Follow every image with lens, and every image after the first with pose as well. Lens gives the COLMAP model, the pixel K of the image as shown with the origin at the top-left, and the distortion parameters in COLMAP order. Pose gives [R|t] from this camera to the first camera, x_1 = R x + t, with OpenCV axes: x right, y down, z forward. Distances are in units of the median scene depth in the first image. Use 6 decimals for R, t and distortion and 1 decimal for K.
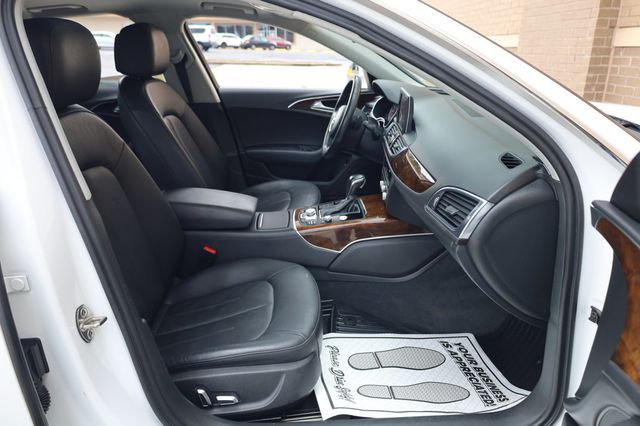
lens RADIAL K [[433.7, 0, 320.6], [0, 433.7, 211.1], [0, 0, 1]] dist [-0.015628, -0.007919]
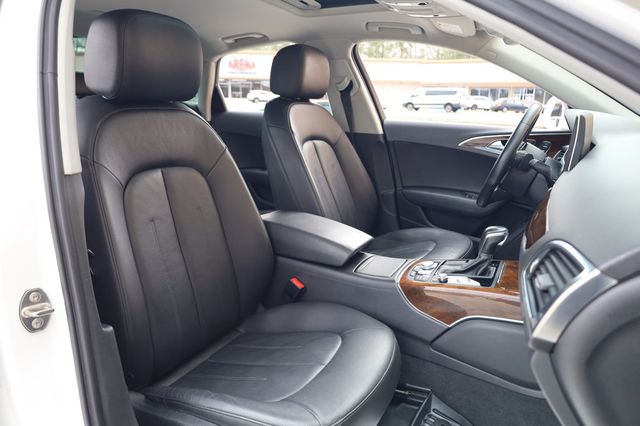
lens RADIAL K [[433.7, 0, 317.1], [0, 433.7, 215.1], [0, 0, 1]] dist [-0.015628, -0.007919]
pose [[0.857147, 0.143264, -0.494747, 0.152129], [-0.200780, 0.977491, -0.064798, 0.003824], [0.474328, 0.154877, 0.866618, 0.197016]]
